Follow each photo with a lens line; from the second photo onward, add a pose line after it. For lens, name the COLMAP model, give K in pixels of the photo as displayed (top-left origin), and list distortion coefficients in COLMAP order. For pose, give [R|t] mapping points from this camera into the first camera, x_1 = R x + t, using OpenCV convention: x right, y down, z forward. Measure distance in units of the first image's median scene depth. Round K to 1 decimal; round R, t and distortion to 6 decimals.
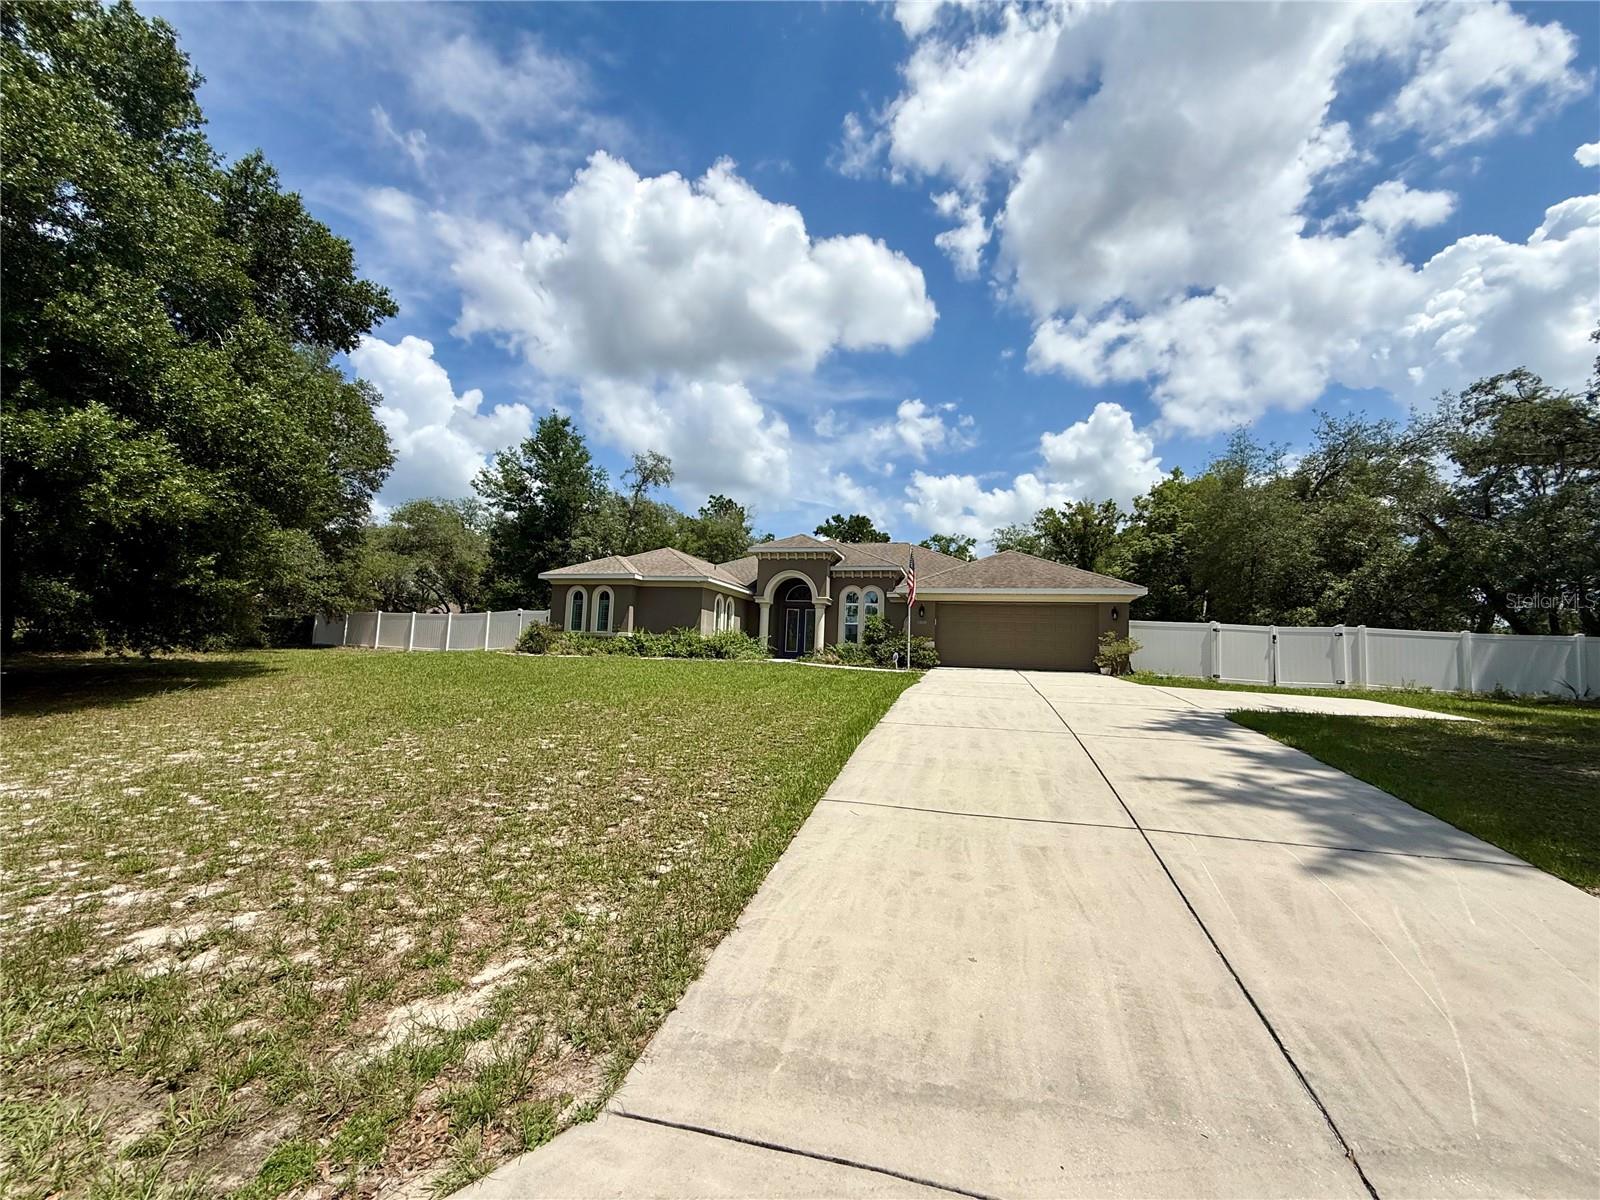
lens RADIAL K [[647.5, 0, 792.1], [0, 647.5, 593.4], [0, 0, 1]] dist [0.015794, -0.002691]
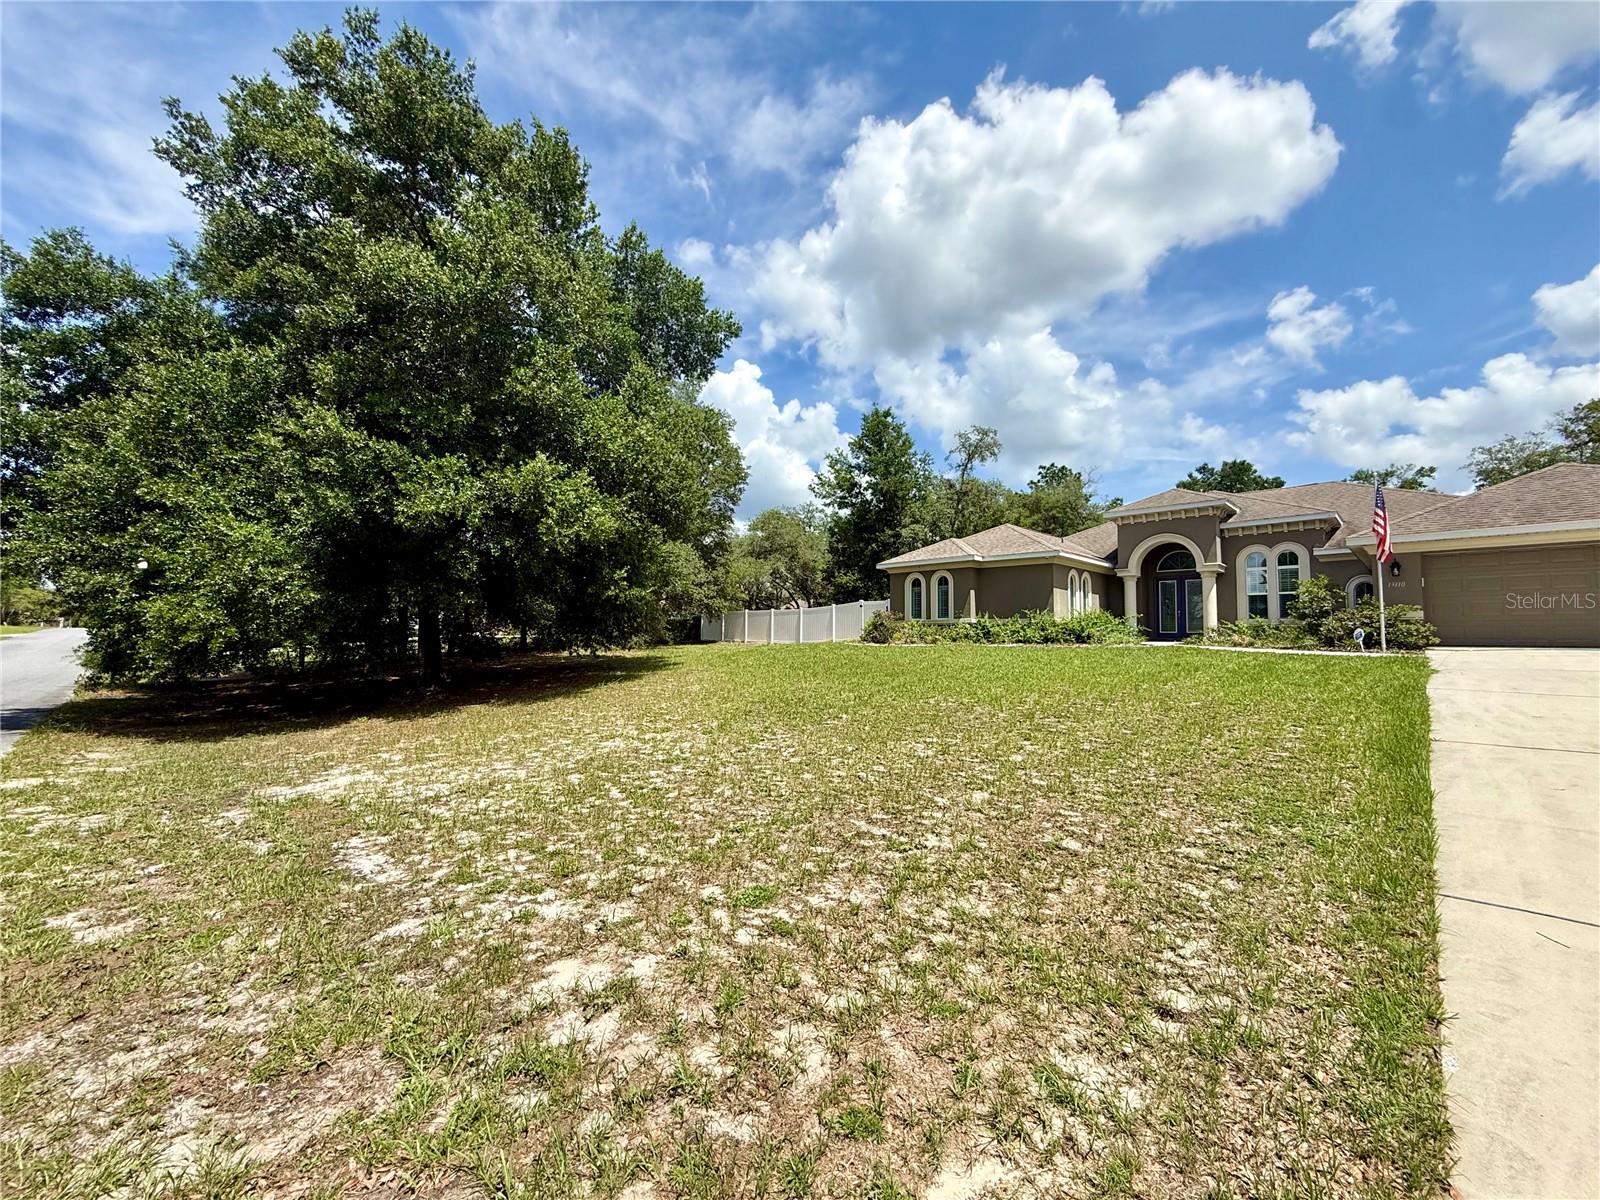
lens RADIAL K [[647.5, 0, 804.8], [0, 647.5, 587.8], [0, 0, 1]] dist [0.015794, -0.002691]
pose [[0.888304, -0.068726, -0.454084, -0.063614], [0.074288, 0.997221, -0.005604, 0.006500], [0.453208, -0.028755, 0.890941, 0.097440]]
